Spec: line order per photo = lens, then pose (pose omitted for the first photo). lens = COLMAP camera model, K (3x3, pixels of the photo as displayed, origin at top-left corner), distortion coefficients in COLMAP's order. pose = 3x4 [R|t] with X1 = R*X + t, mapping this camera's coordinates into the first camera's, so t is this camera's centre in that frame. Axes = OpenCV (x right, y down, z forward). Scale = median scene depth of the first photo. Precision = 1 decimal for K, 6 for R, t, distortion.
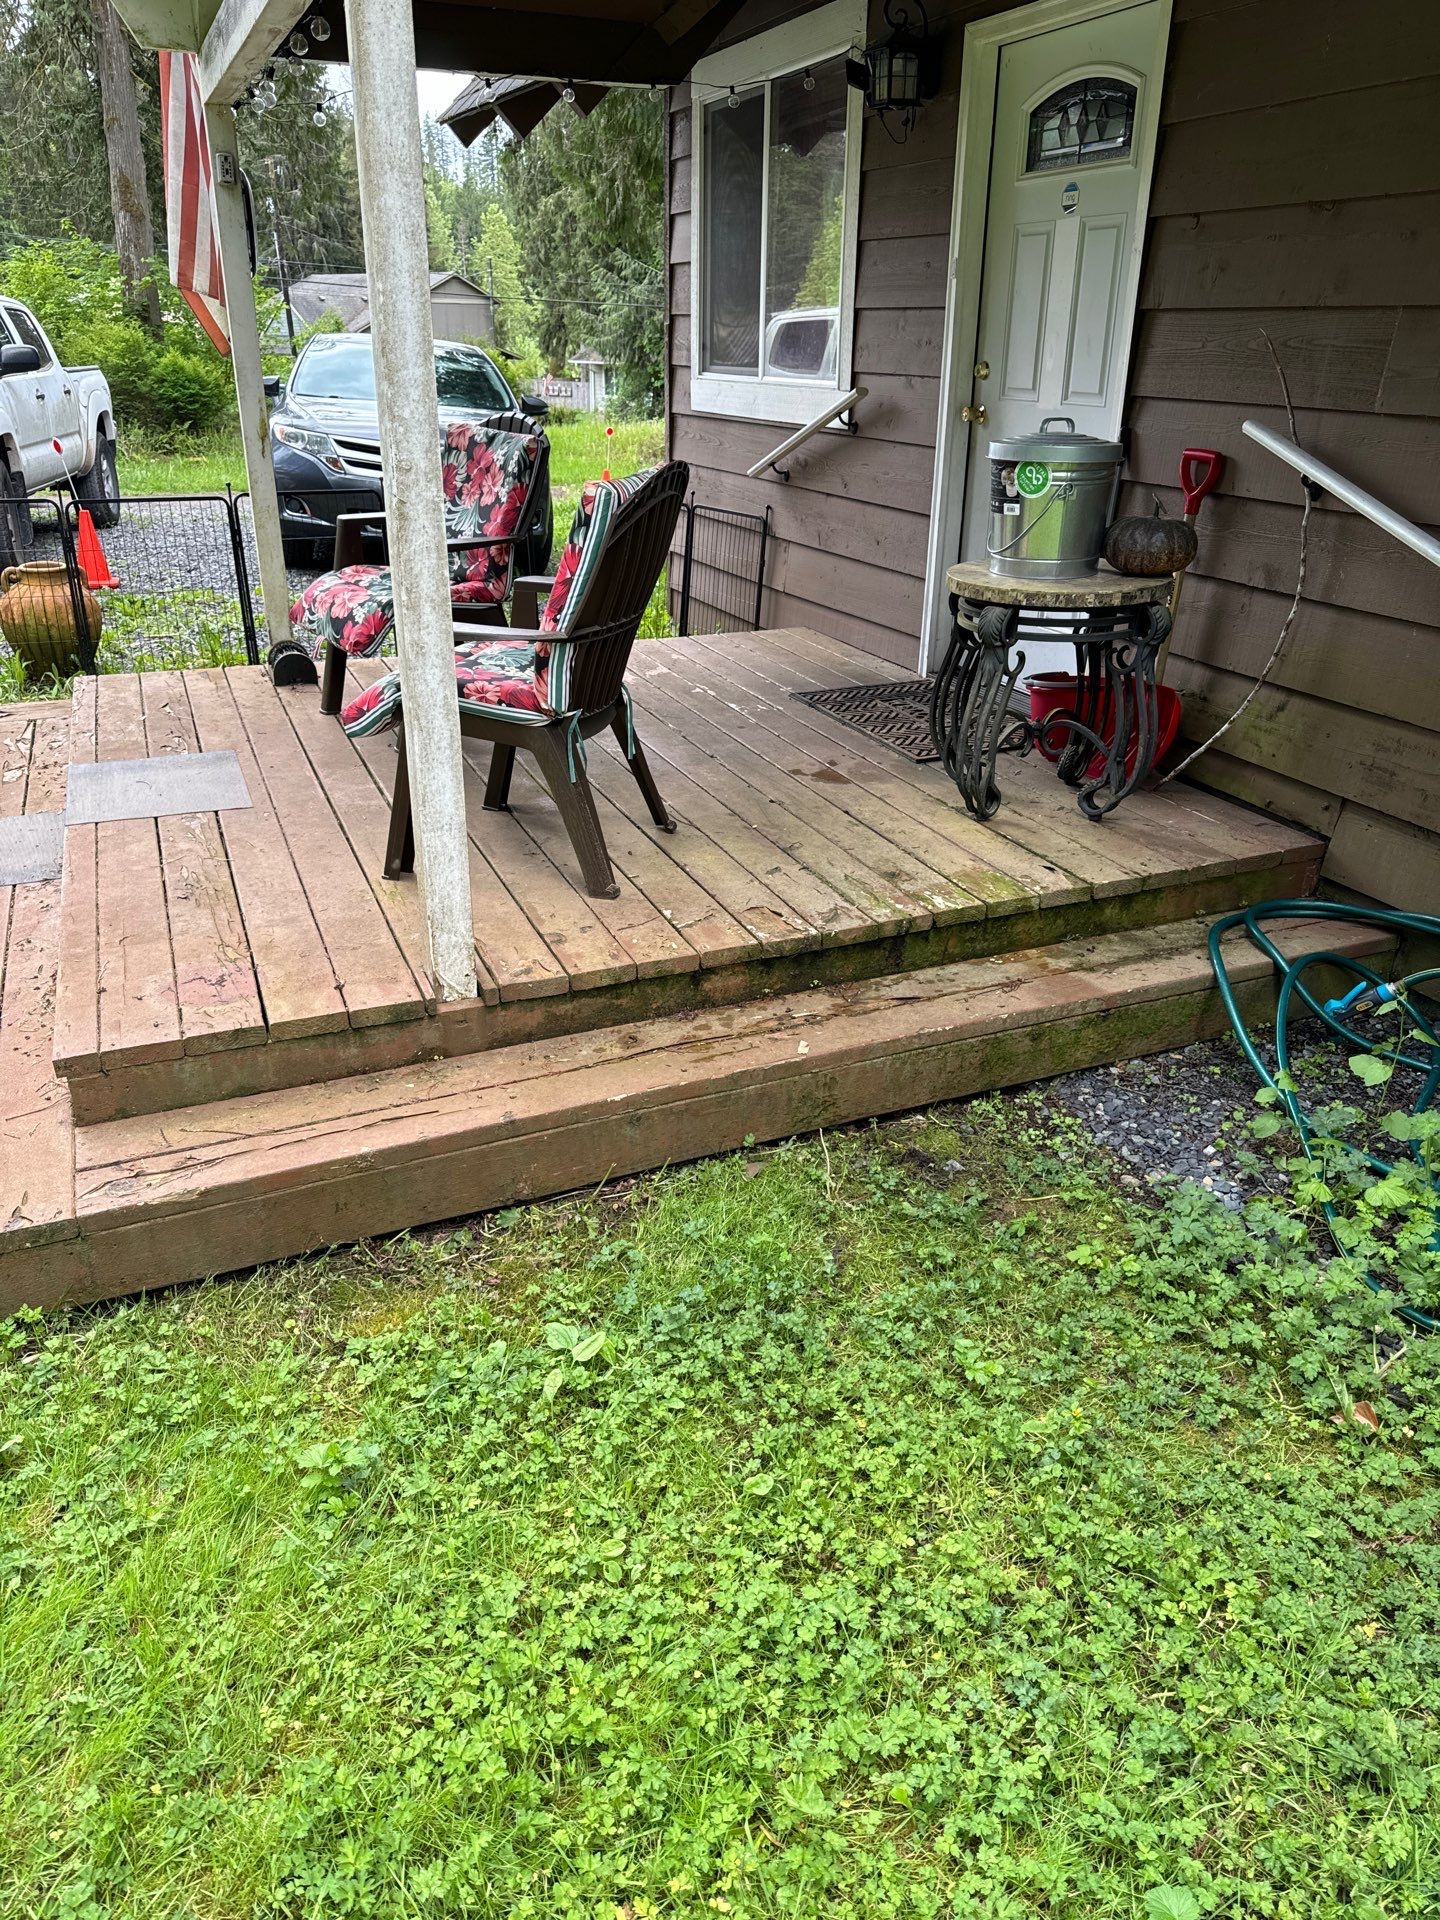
lens RADIAL K [[1354.1, 0, 704.7], [0, 1354.1, 967.0], [0, 0, 1]] dist [0.051191, -0.043979]
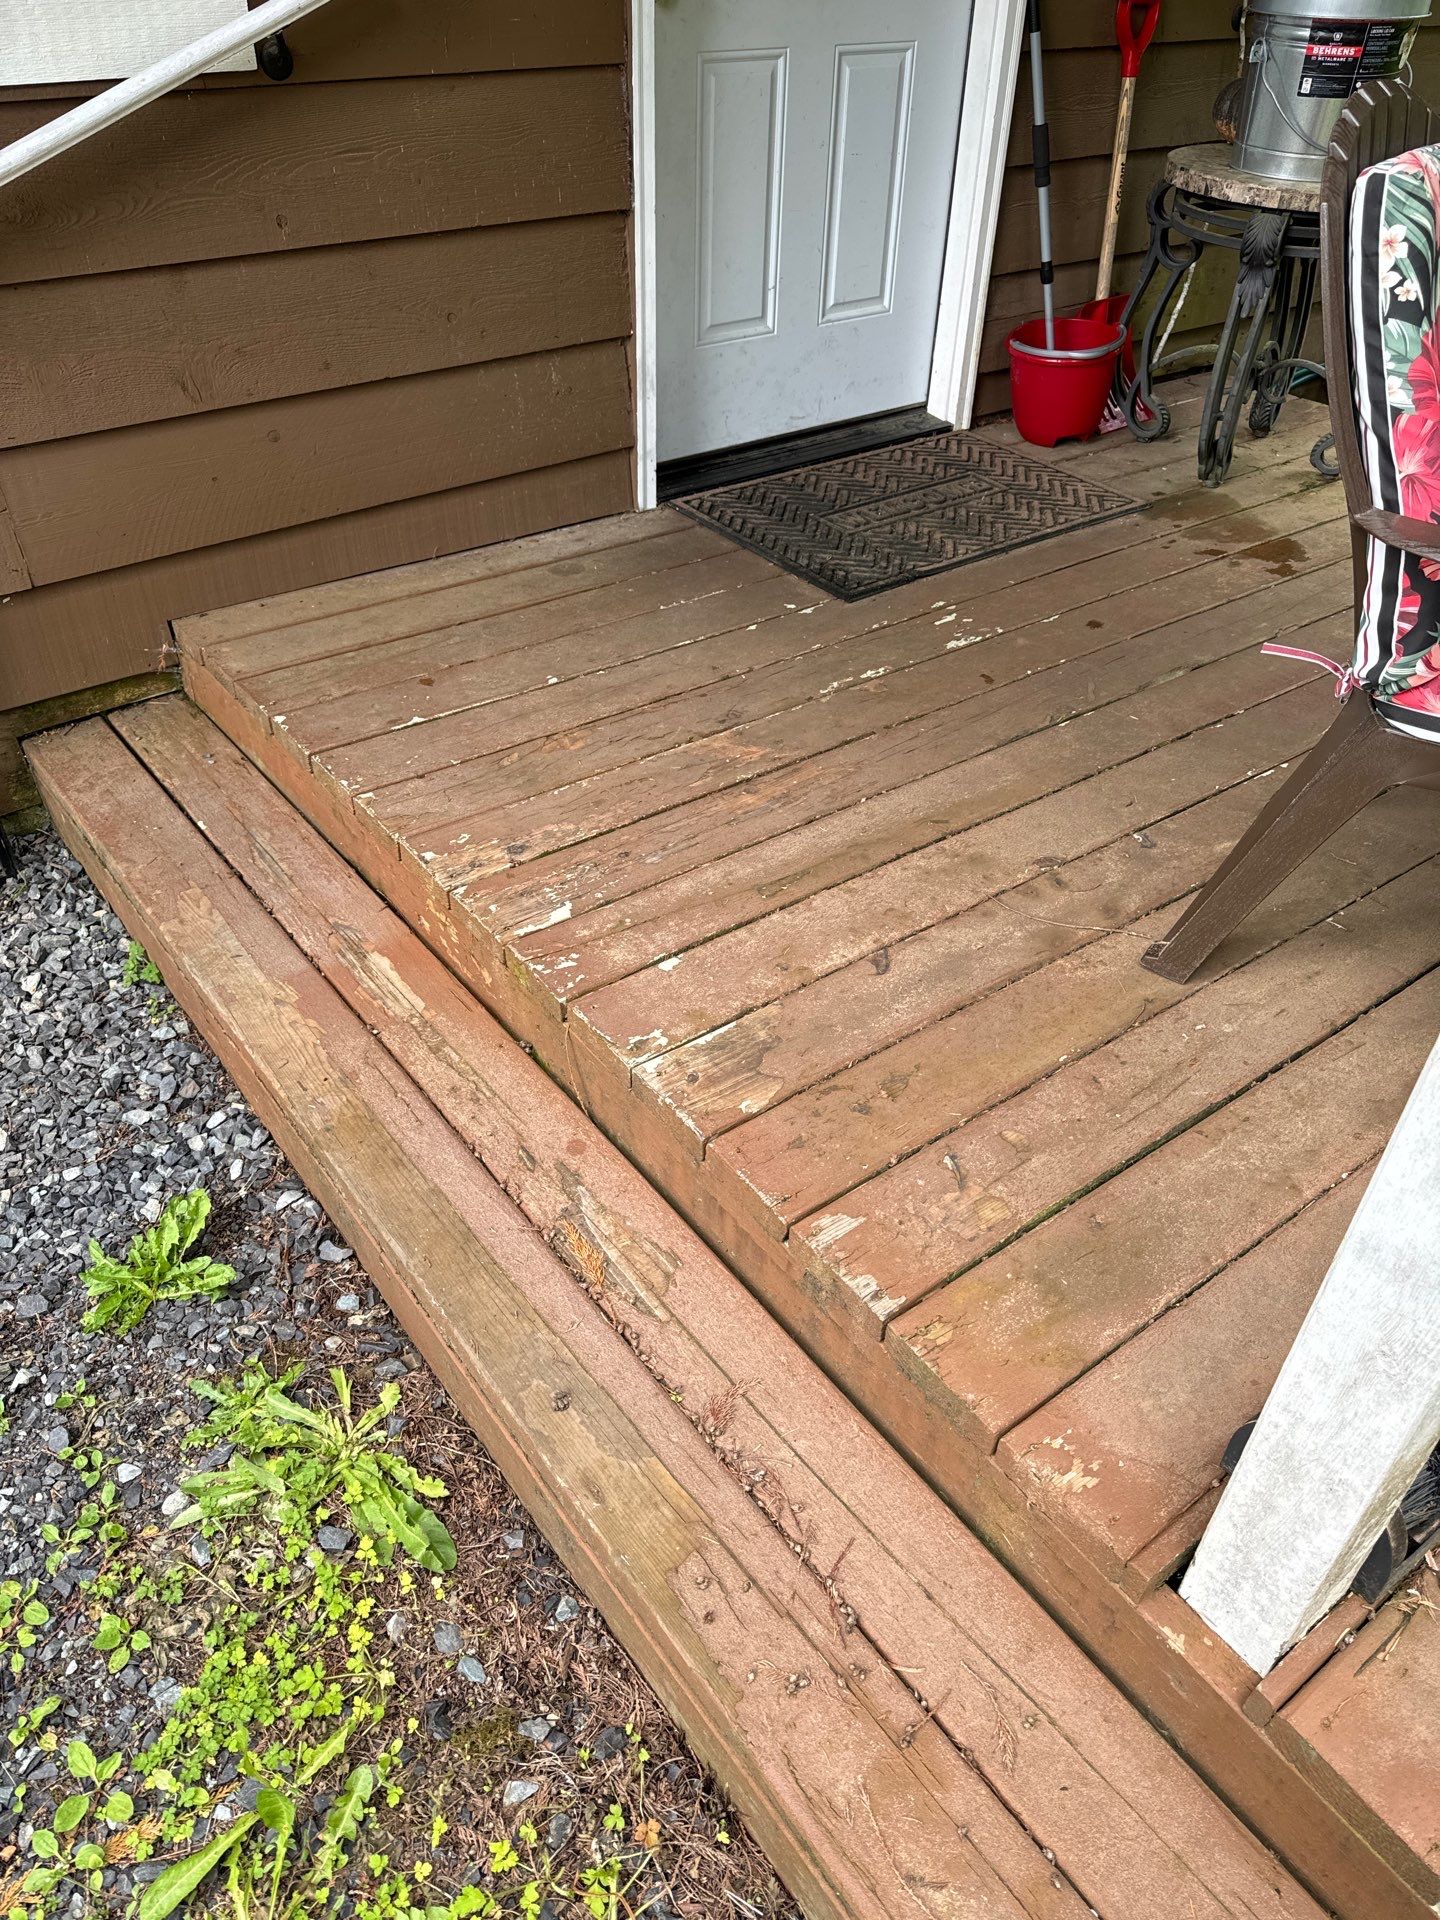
lens RADIAL K [[1354.1, 0, 704.7], [0, 1354.1, 967.0], [0, 0, 1]] dist [0.051191, -0.043979]
pose [[-0.246672, -0.611742, 0.751615, -0.497705], [0.398944, 0.642713, 0.654036, -0.578303], [-0.883174, 0.461185, 0.085512, 1.278740]]
